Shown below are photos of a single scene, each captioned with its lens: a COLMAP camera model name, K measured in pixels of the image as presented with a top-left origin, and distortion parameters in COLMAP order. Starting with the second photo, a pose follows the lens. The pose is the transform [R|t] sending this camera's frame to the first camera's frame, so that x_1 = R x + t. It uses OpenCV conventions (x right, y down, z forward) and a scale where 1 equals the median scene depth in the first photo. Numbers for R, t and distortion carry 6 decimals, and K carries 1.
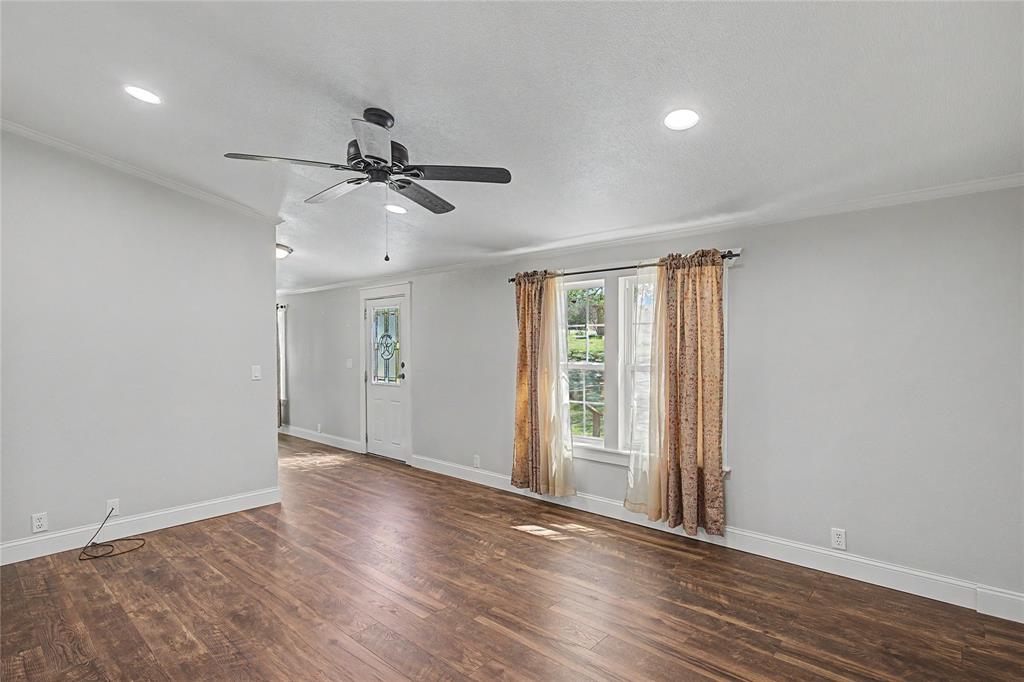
lens RADIAL K [[542.4, 0, 516.6], [0, 542.4, 343.2], [0, 0, 1]] dist [0.004824, 0.000187]
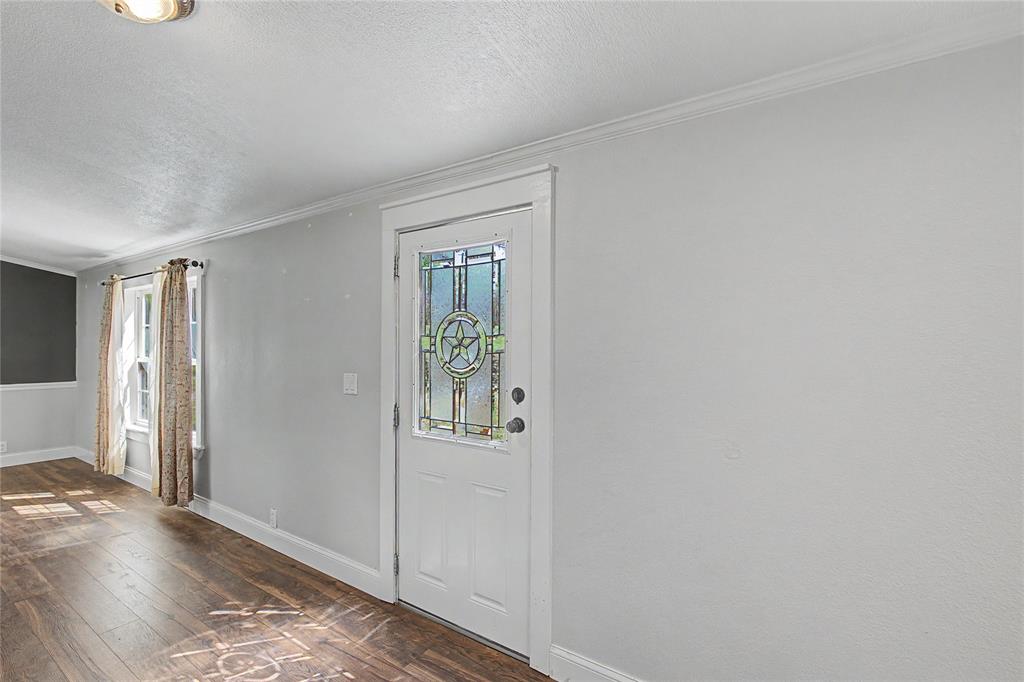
lens RADIAL K [[542.4, 0, 514.7], [0, 542.4, 342.3], [0, 0, 1]] dist [0.004824, 0.000187]
pose [[0.995359, 0.007321, 0.095957, -0.237526], [-0.007210, 0.999973, -0.001498, 0.004271], [-0.095965, 0.000799, 0.995384, 0.601896]]
